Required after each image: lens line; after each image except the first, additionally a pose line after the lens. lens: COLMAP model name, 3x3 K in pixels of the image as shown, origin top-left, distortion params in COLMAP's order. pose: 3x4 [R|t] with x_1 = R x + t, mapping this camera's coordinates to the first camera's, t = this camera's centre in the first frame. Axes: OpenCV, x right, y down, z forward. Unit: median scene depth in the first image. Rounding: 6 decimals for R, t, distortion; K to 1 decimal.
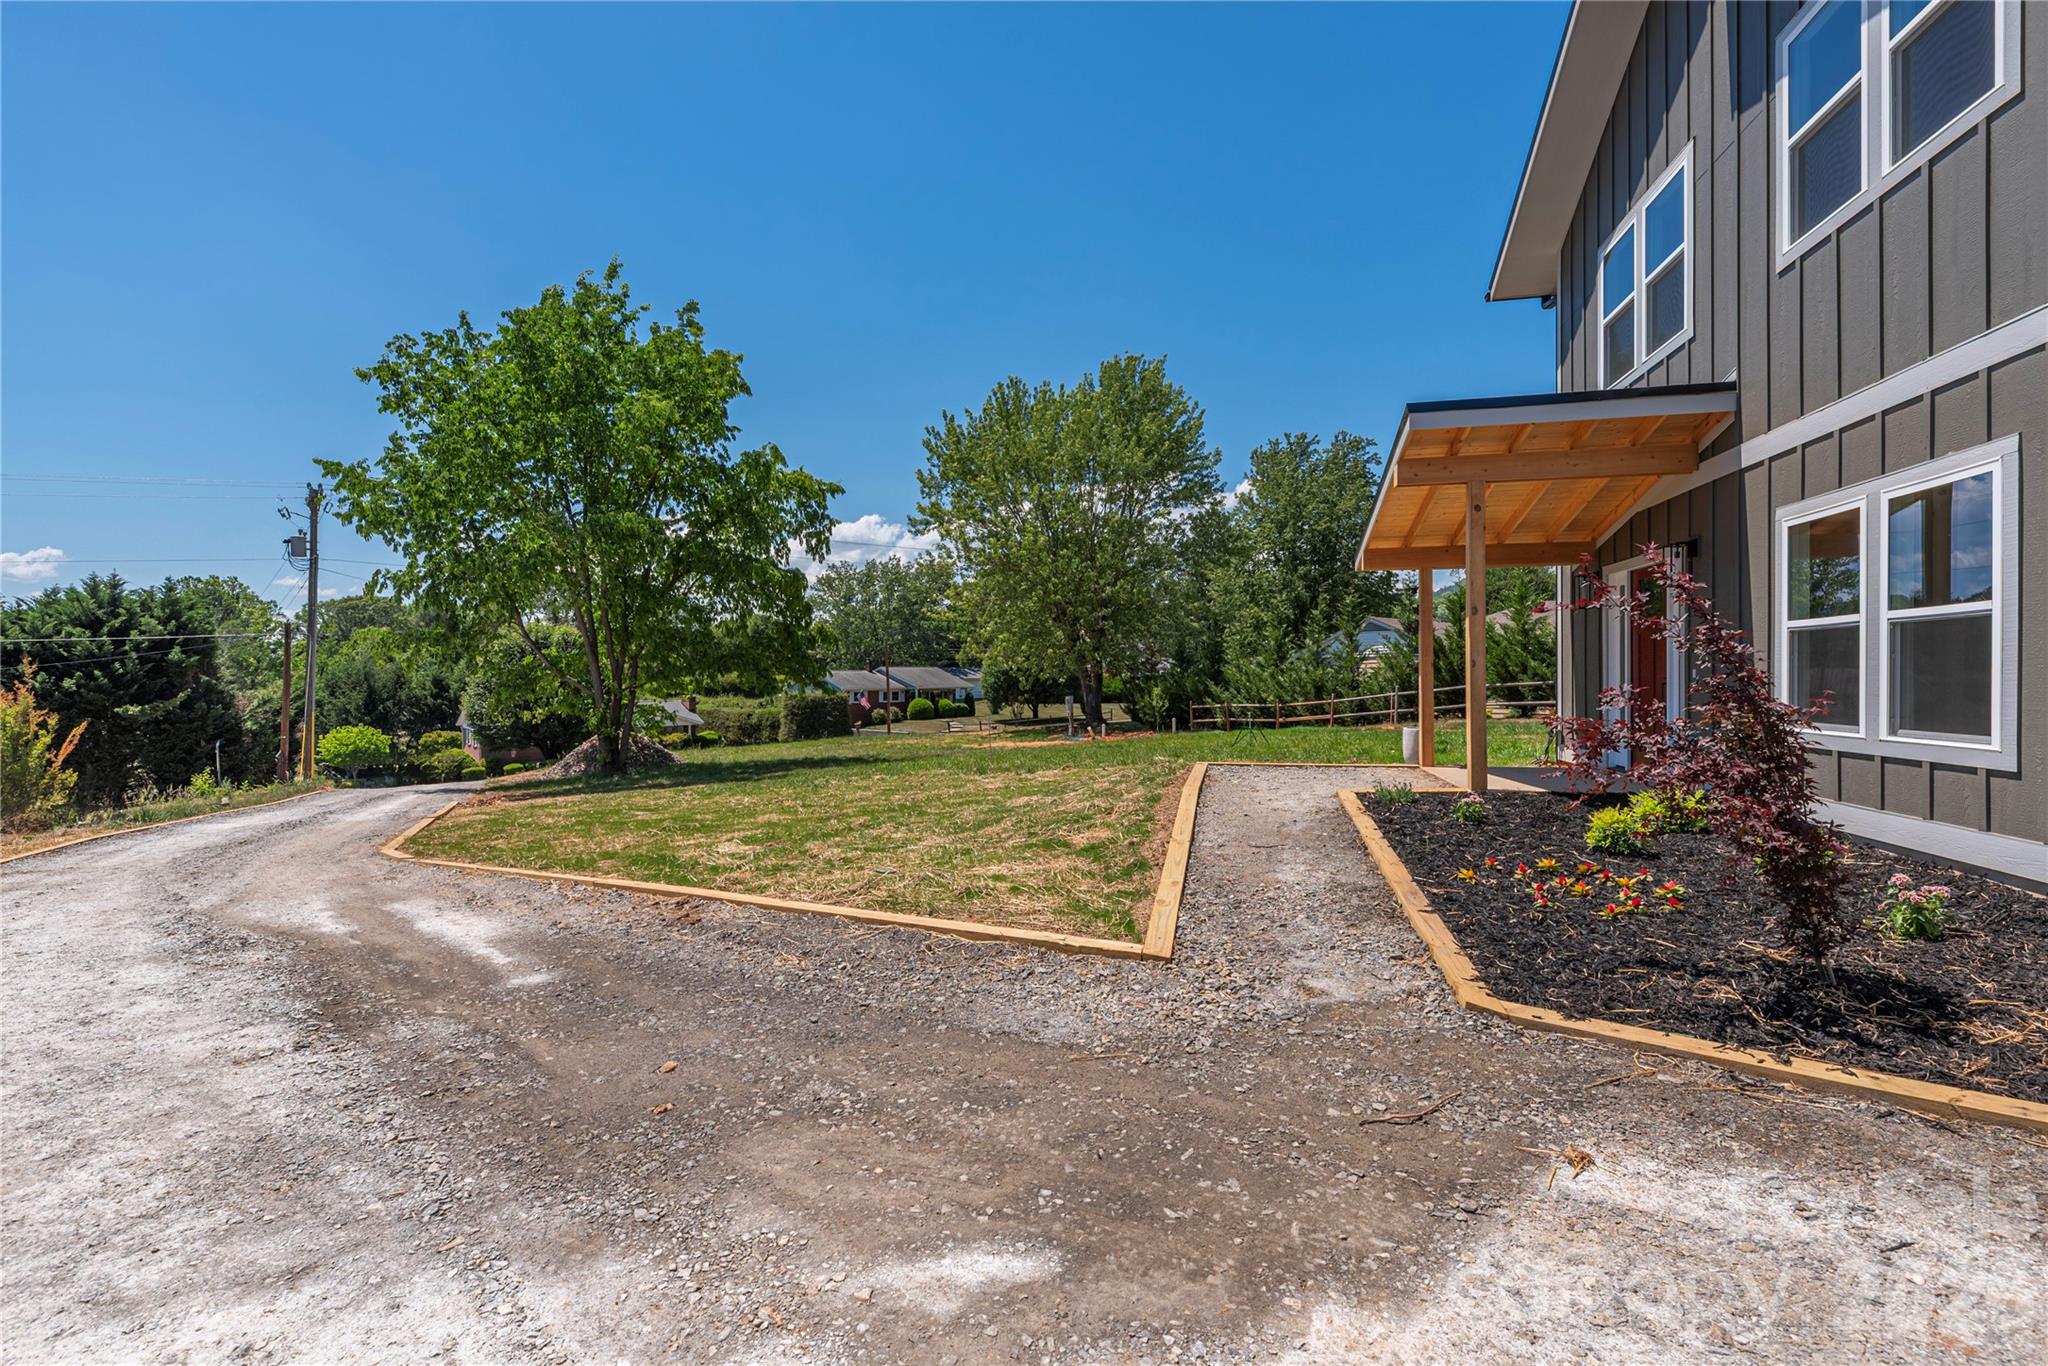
lens RADIAL K [[940.6, 0, 1027.2], [0, 940.6, 681.6], [0, 0, 1]] dist [-0.000308, -0.000170]
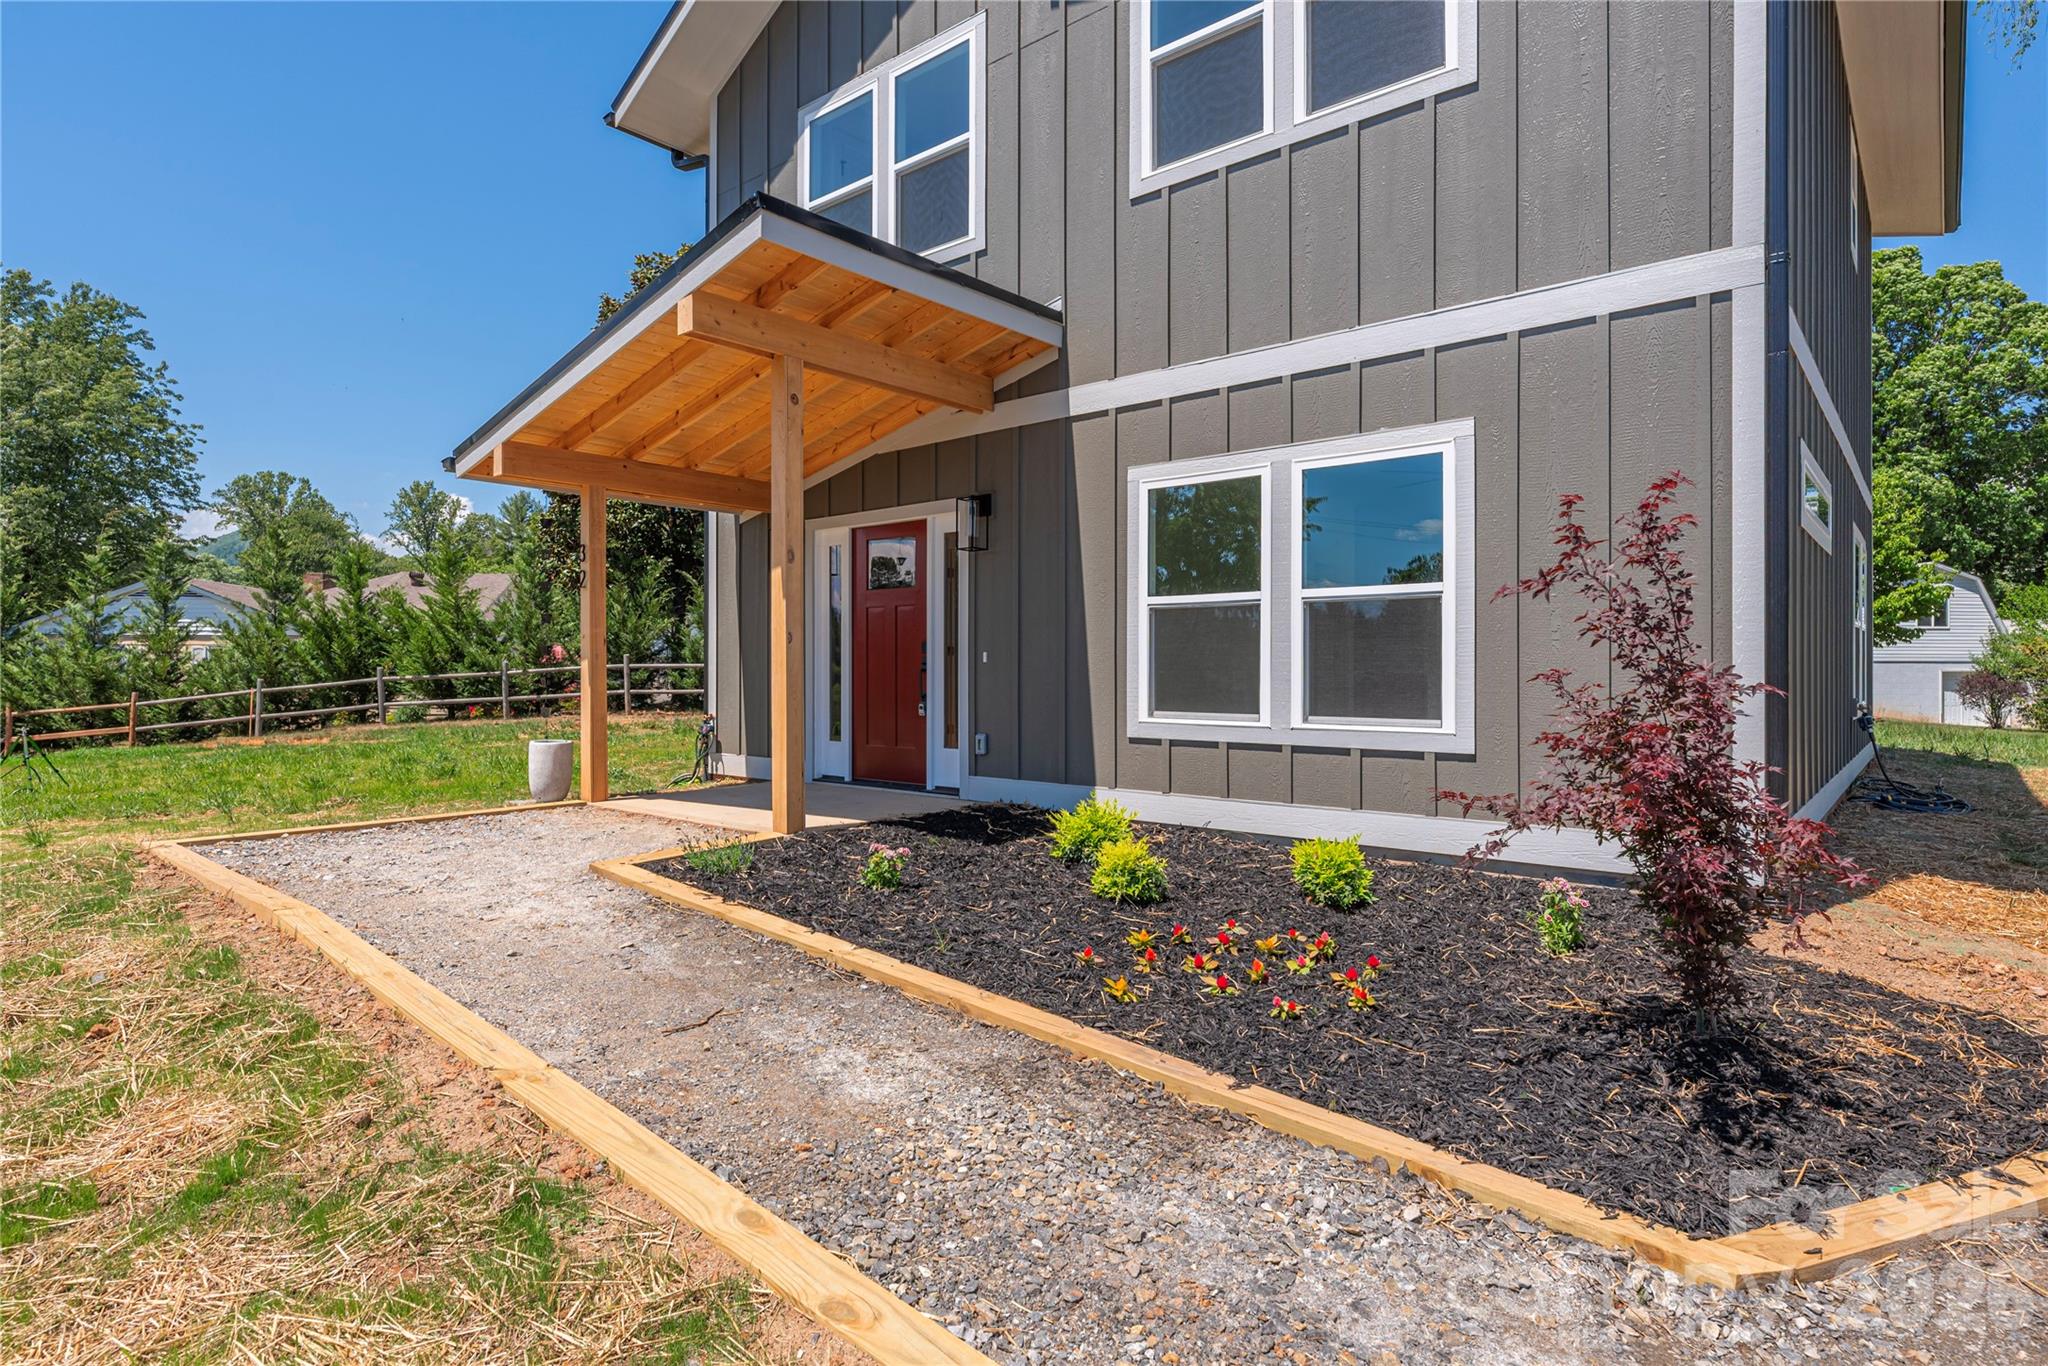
lens RADIAL K [[1084.8, 0, 1027.9], [0, 1084.8, 664.5], [0, 0, 1]] dist [-0.000773, 0.000765]
pose [[0.461055, 0.009518, 0.887320, -0.137948], [-0.000271, 0.999944, -0.010586, 0.009273], [-0.887371, 0.004640, 0.461032, 0.631545]]
